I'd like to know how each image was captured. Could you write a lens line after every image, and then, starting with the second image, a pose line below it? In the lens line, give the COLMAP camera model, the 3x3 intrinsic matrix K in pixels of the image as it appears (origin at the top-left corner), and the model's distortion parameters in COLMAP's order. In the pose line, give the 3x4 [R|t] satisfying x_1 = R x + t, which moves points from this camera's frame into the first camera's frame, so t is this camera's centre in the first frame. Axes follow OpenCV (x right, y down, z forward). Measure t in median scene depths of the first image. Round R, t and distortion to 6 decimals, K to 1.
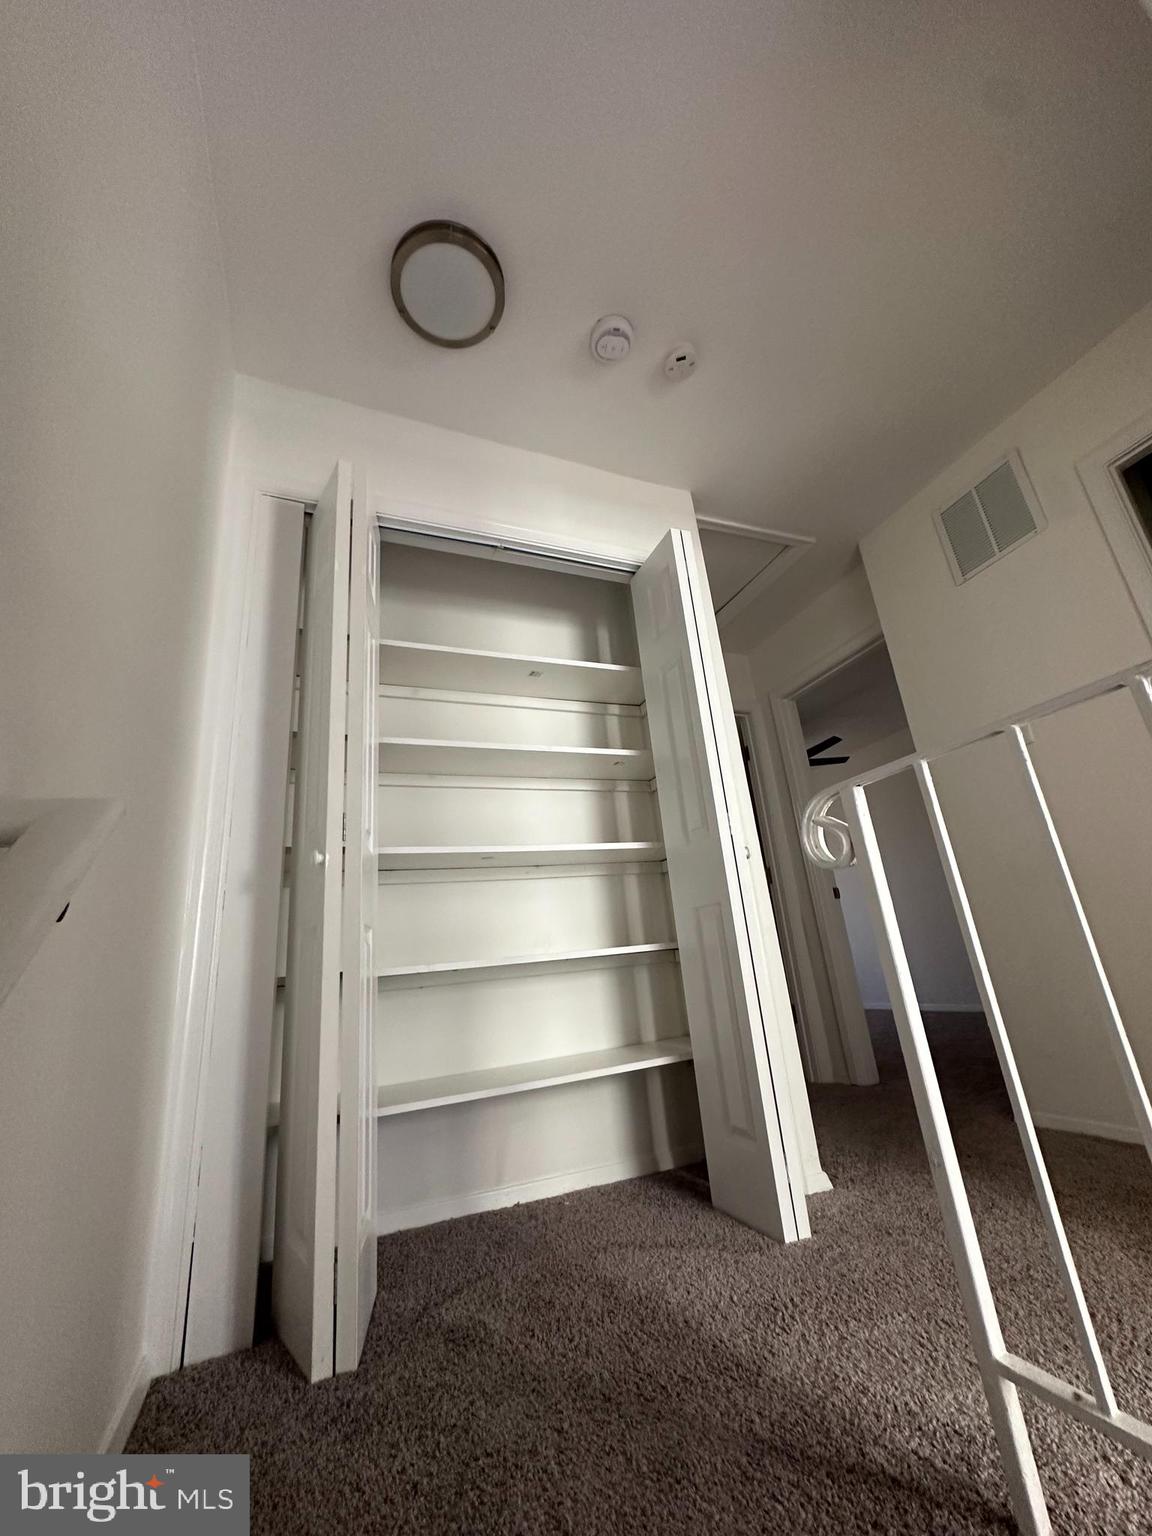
lens RADIAL K [[613.6, 0, 576.8], [0, 613.6, 769.2], [0, 0, 1]] dist [-0.004915, 0.001265]
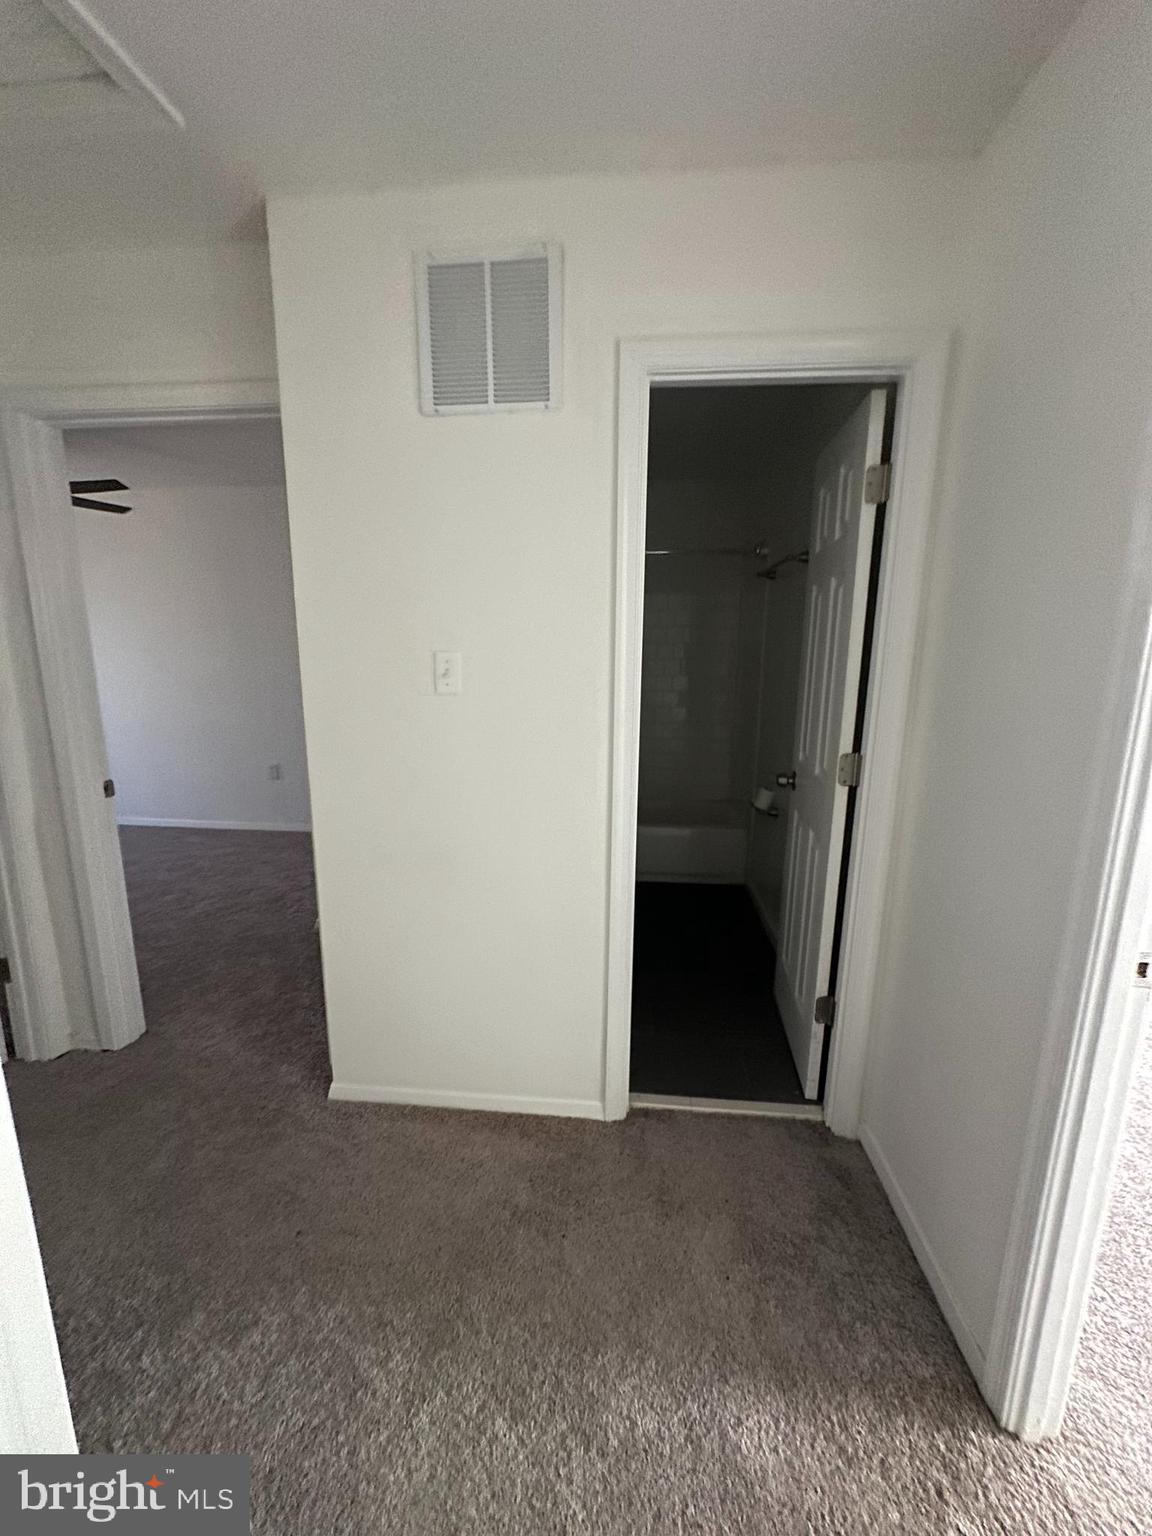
lens RADIAL K [[613.6, 0, 576.8], [0, 613.6, 769.2], [0, 0, 1]] dist [-0.004915, 0.001265]
pose [[0.454195, -0.075141, 0.887728, 0.107341], [-0.325443, 0.913581, 0.243838, -0.167238], [-0.829333, -0.399654, 0.390490, 0.468292]]
